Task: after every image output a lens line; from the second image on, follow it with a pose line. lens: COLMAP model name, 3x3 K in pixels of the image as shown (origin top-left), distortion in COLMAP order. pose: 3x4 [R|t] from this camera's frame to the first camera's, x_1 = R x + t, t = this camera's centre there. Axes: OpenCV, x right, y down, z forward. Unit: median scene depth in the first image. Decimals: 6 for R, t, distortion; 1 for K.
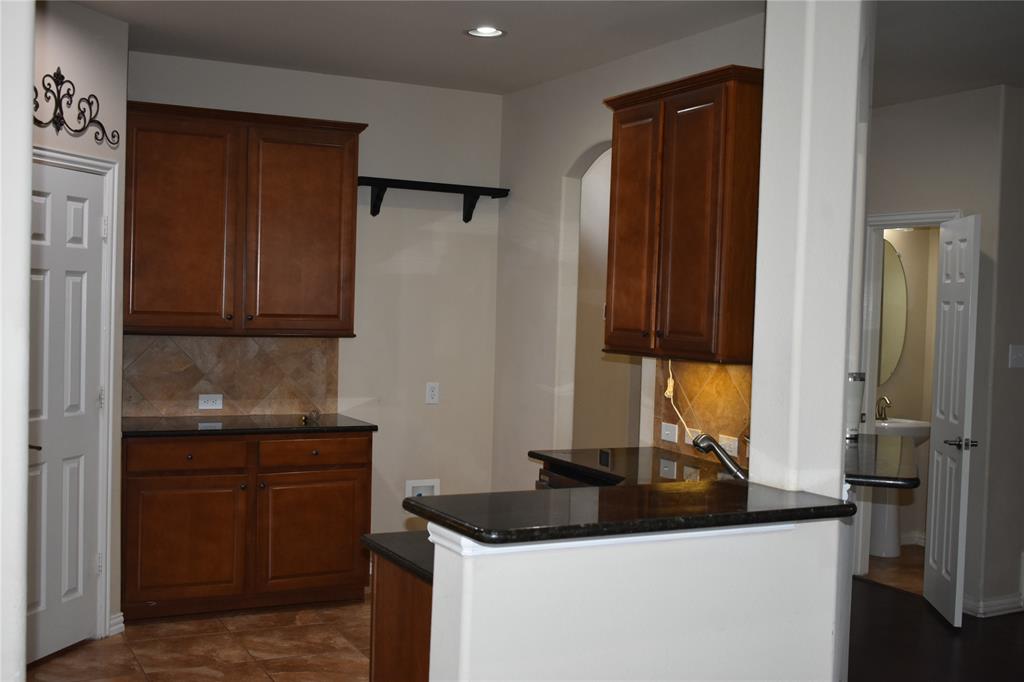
lens RADIAL K [[1189.8, 0, 512.0], [0, 1189.8, 341.0], [0, 0, 1]] dist [-0.031784, -0.014560]
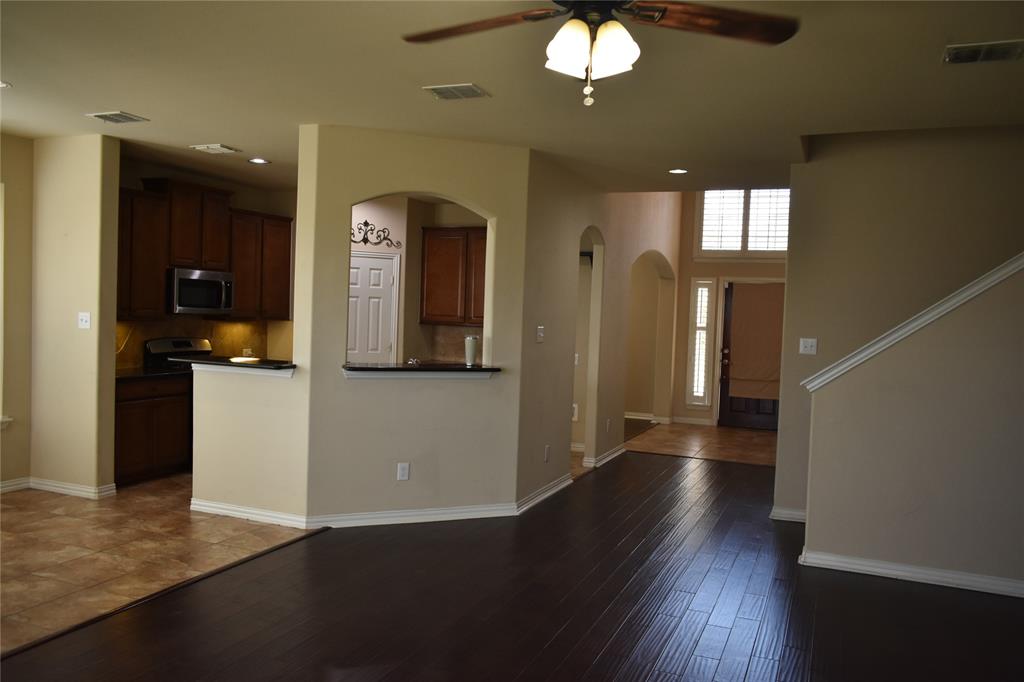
lens RADIAL K [[792.5, 0, 512.0], [0, 792.5, 341.0], [0, 0, 1]] dist [-0.011602, 0.005822]
pose [[0.643364, 0.018807, -0.765330, 1.157971], [-0.045139, 0.998891, -0.013399, 0.047755], [0.764229, 0.043167, 0.643499, 0.112620]]
